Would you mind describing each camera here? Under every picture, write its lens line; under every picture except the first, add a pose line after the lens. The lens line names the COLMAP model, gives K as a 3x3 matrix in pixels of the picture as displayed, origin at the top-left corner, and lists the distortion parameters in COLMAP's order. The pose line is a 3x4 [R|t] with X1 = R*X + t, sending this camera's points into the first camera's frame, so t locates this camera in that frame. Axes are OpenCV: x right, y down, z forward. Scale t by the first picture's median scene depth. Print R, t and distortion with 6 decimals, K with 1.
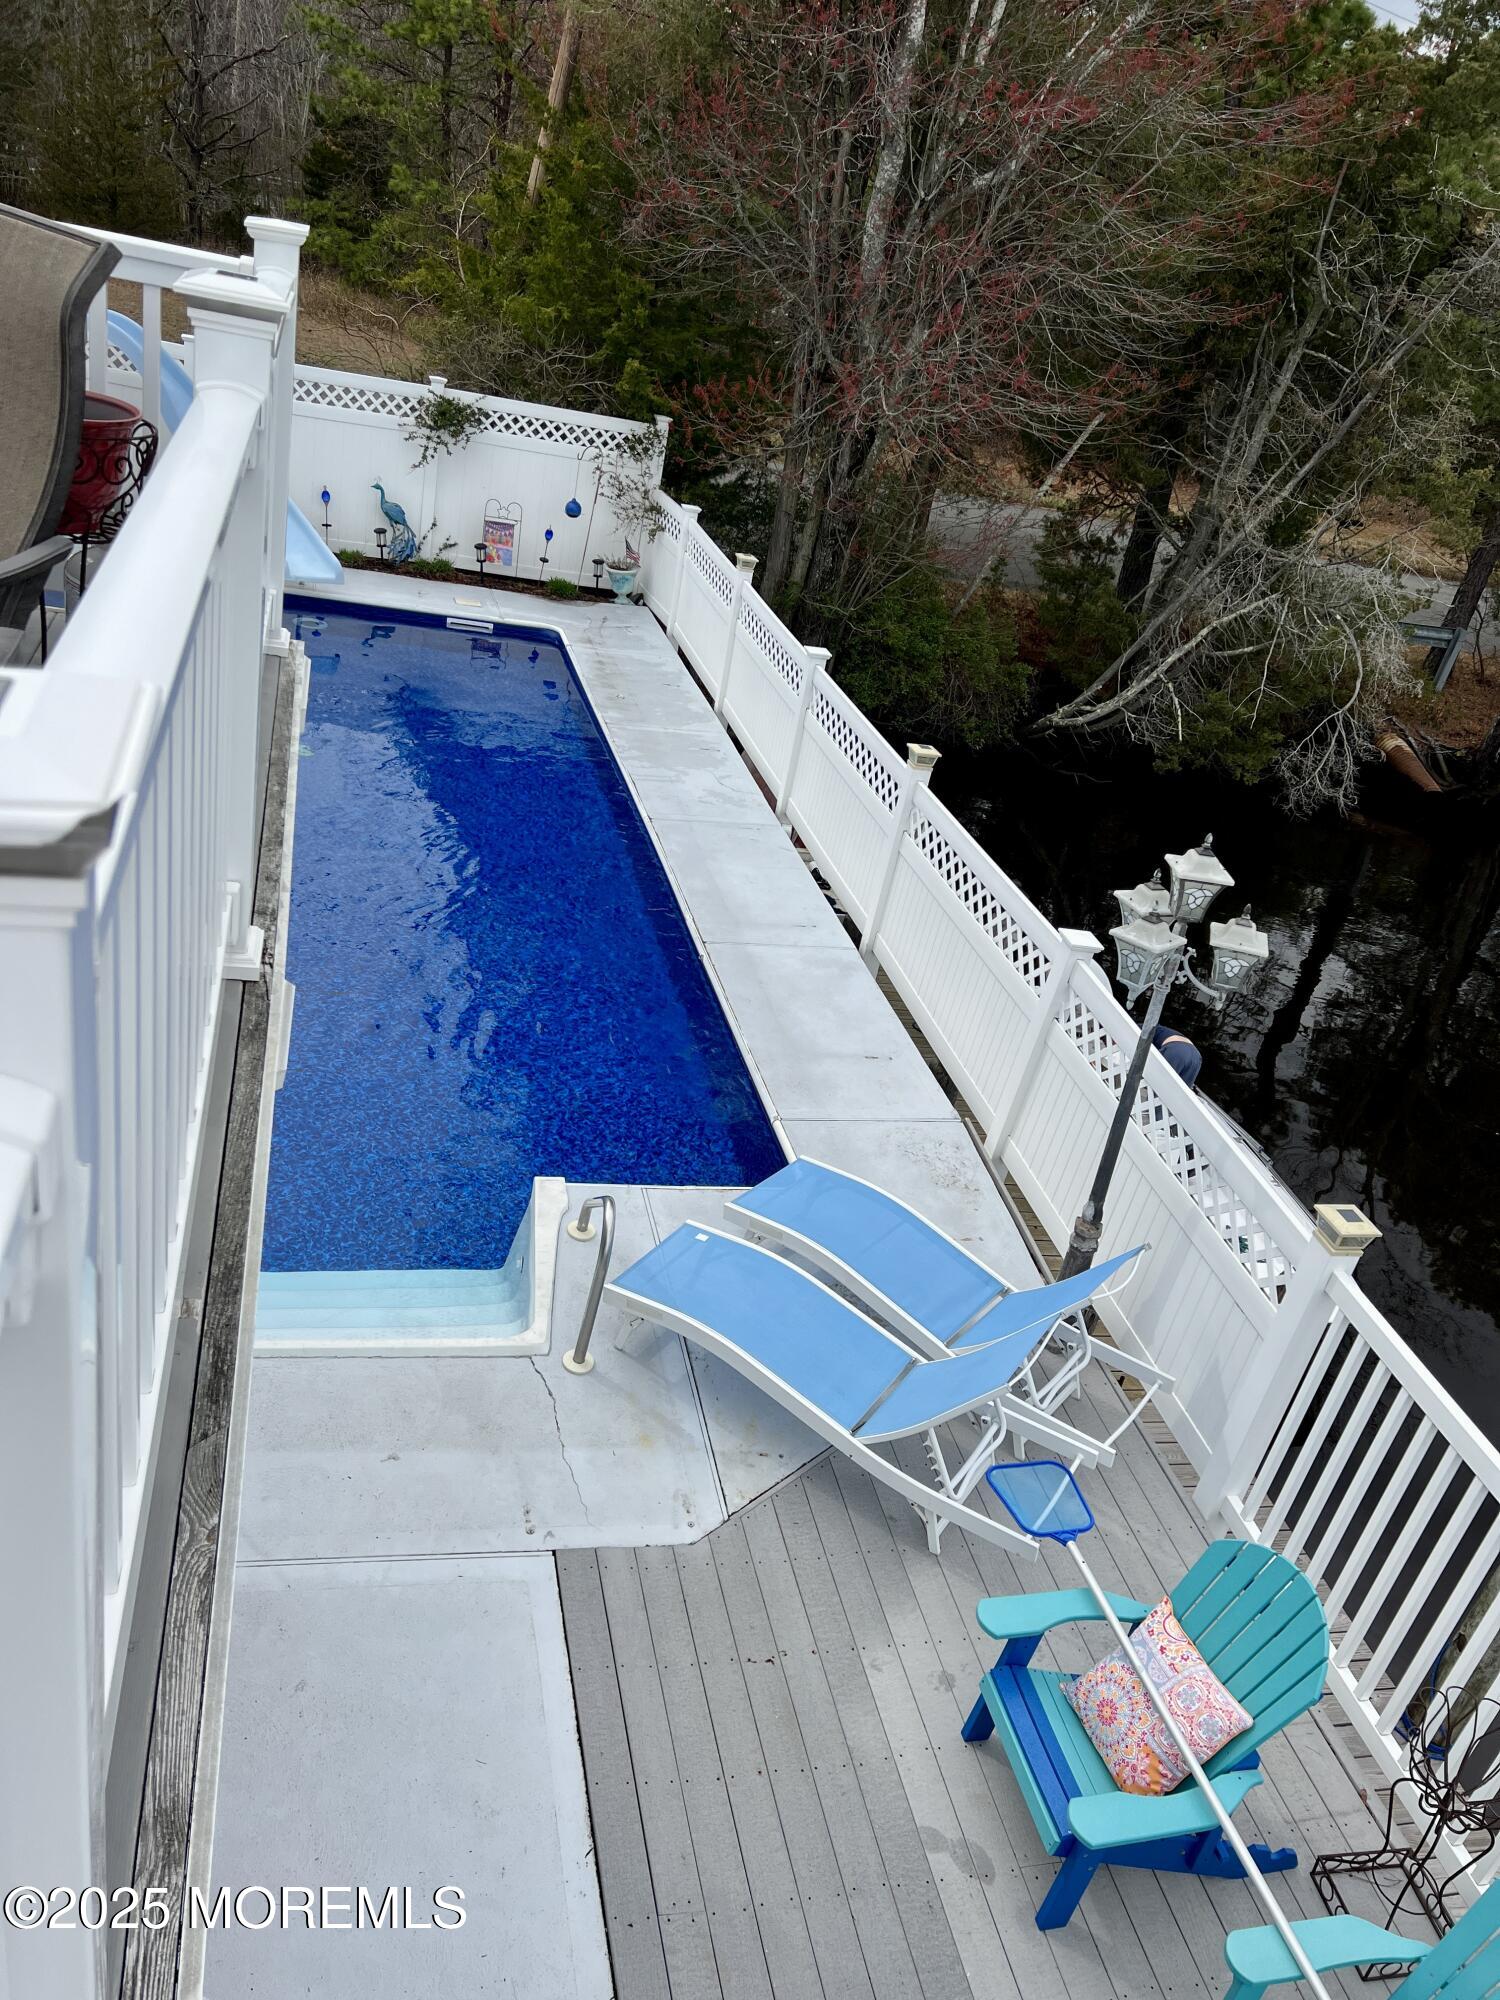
lens RADIAL K [[1503.5, 0, 788.7], [0, 1503.5, 1011.4], [0, 0, 1]] dist [0.058239, -0.066689]
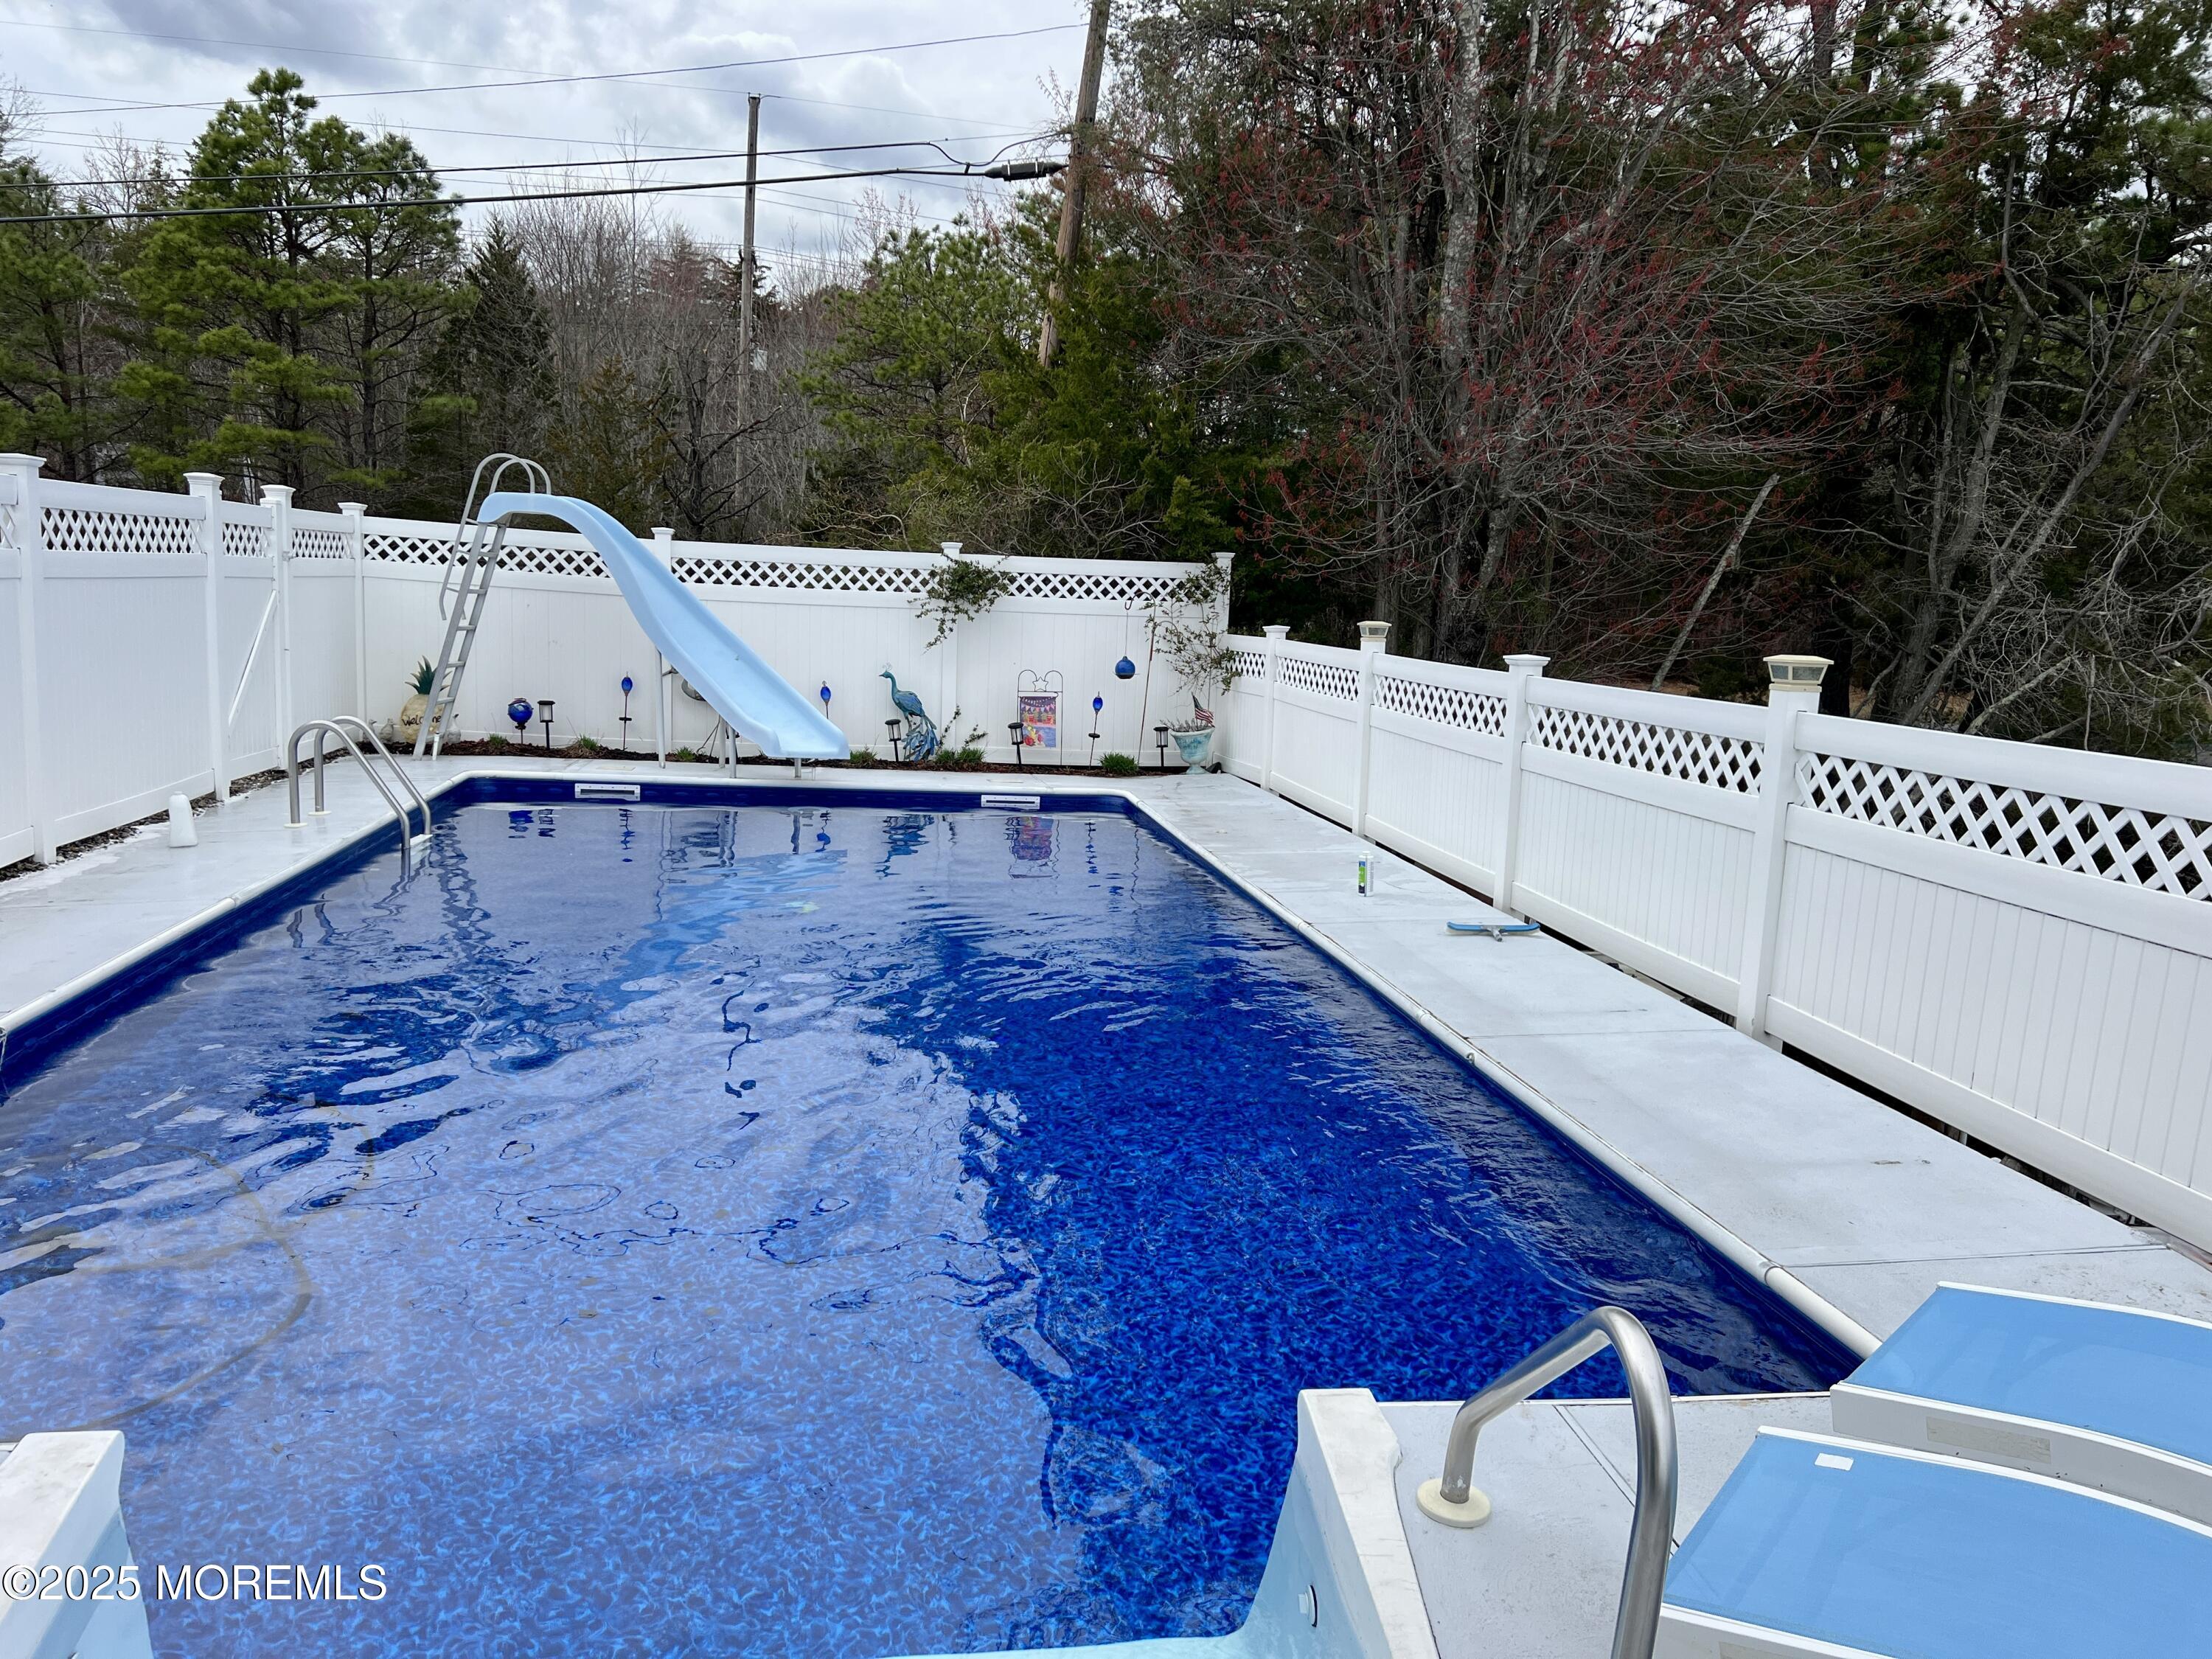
lens RADIAL K [[1662.8, 0, 1102.2], [0, 1662.8, 821.4], [0, 0, 1]] dist [0.058239, -0.066689]
pose [[0.982699, -0.141987, -0.118922, -0.062281], [0.091651, 0.930767, -0.353940, 0.052423], [0.160943, 0.336917, 0.927677, 0.215656]]
